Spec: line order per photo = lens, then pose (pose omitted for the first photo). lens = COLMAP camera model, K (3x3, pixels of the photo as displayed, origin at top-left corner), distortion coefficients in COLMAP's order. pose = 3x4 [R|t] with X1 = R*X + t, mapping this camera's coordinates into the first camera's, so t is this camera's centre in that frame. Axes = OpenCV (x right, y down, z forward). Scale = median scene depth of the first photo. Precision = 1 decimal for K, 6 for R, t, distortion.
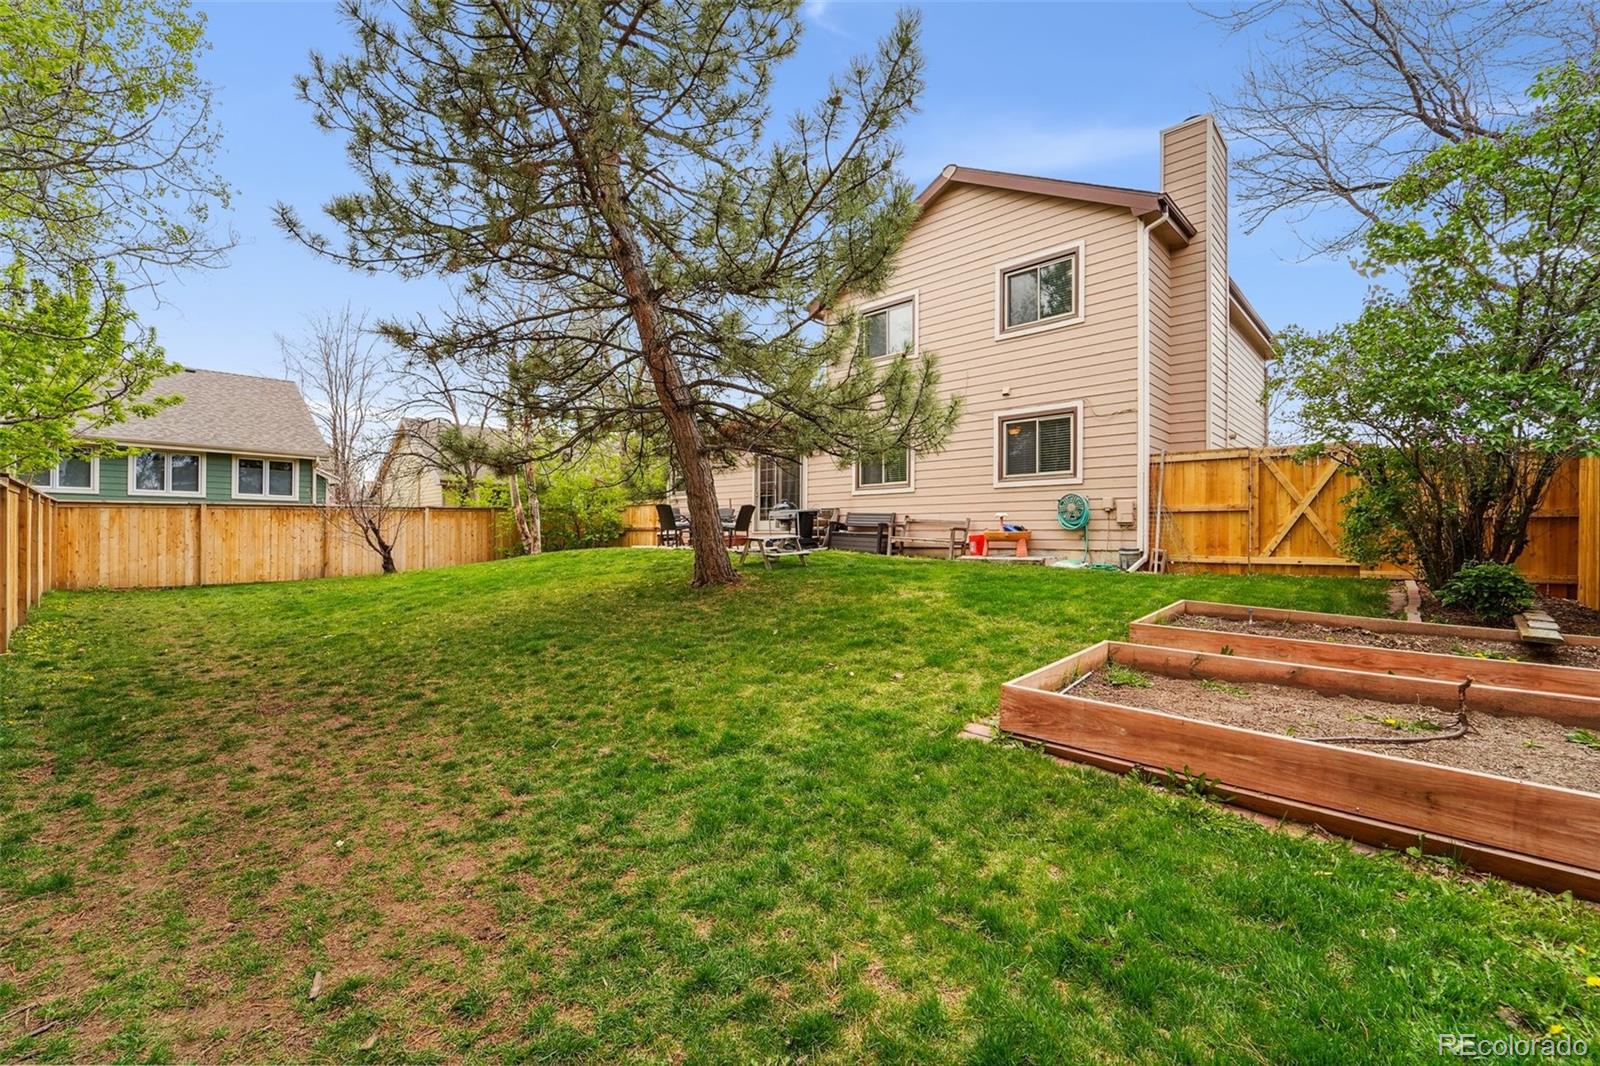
lens RADIAL K [[667.8, 0, 798.7], [0, 667.8, 527.7], [0, 0, 1]] dist [0.007203, -0.001967]
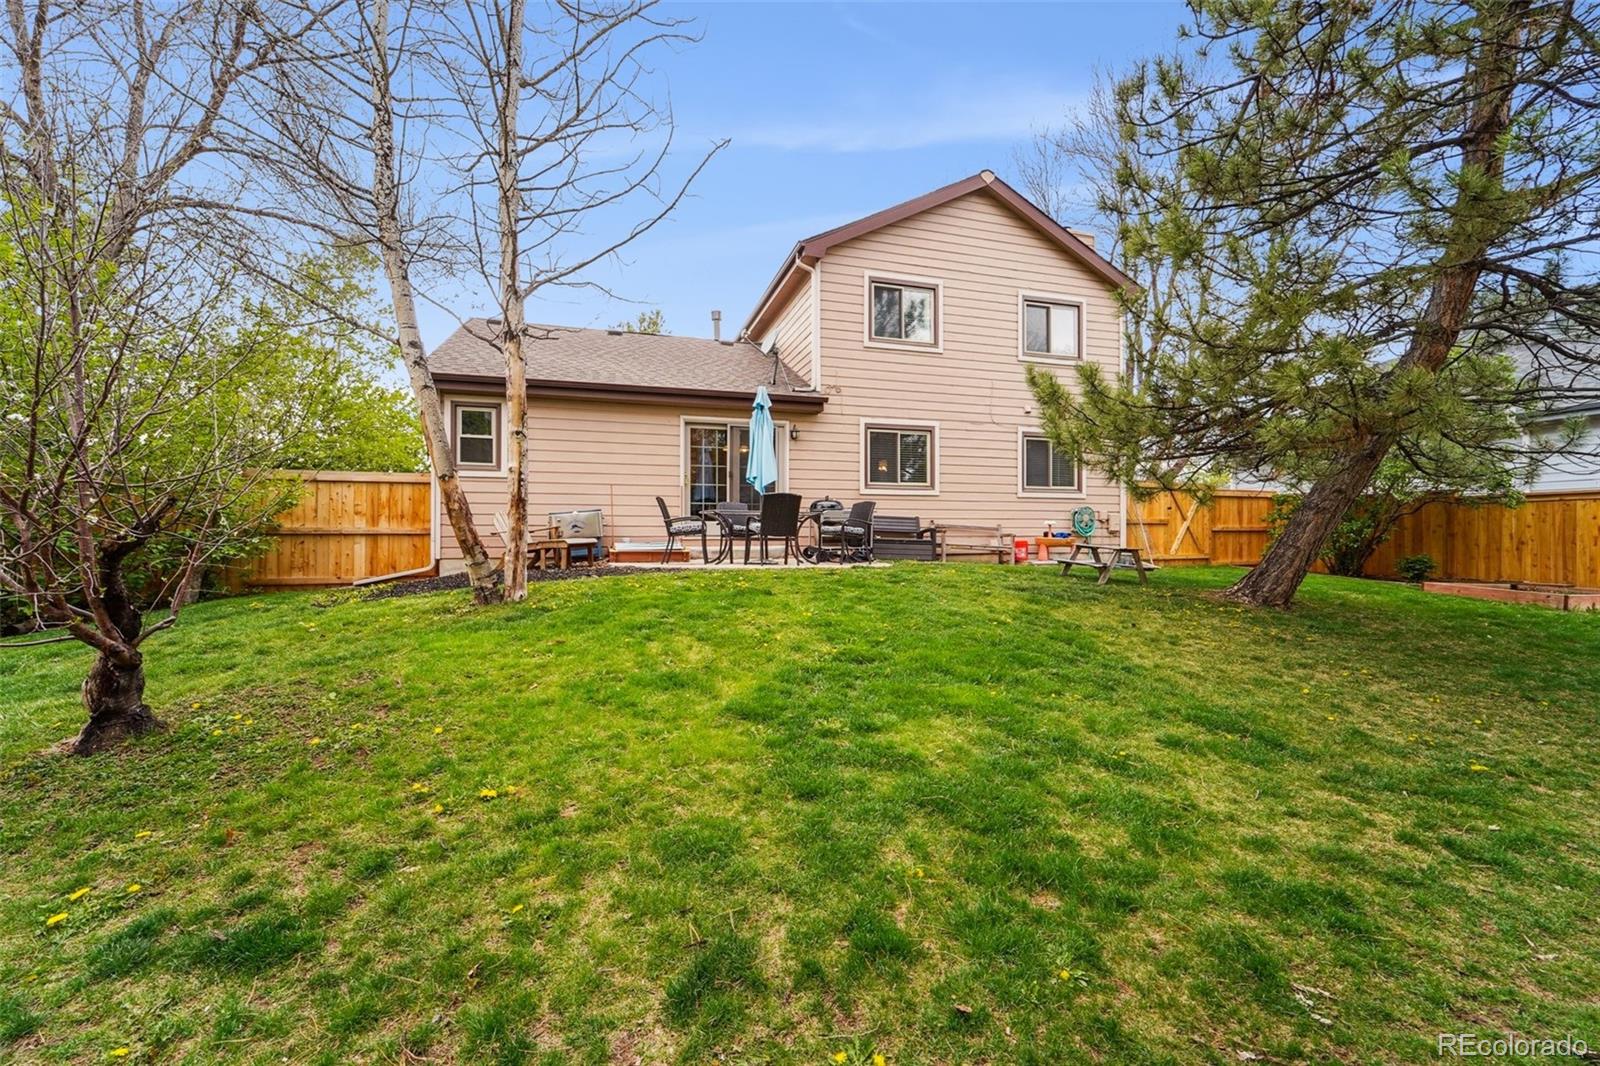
lens RADIAL K [[667.8, 0, 801.0], [0, 667.8, 542.8], [0, 0, 1]] dist [0.007203, -0.001967]
pose [[0.478442, -0.008162, 0.878081, -0.744590], [-0.003095, 0.999935, 0.010981, 0.002776], [-0.878114, -0.007972, 0.478386, 0.721024]]
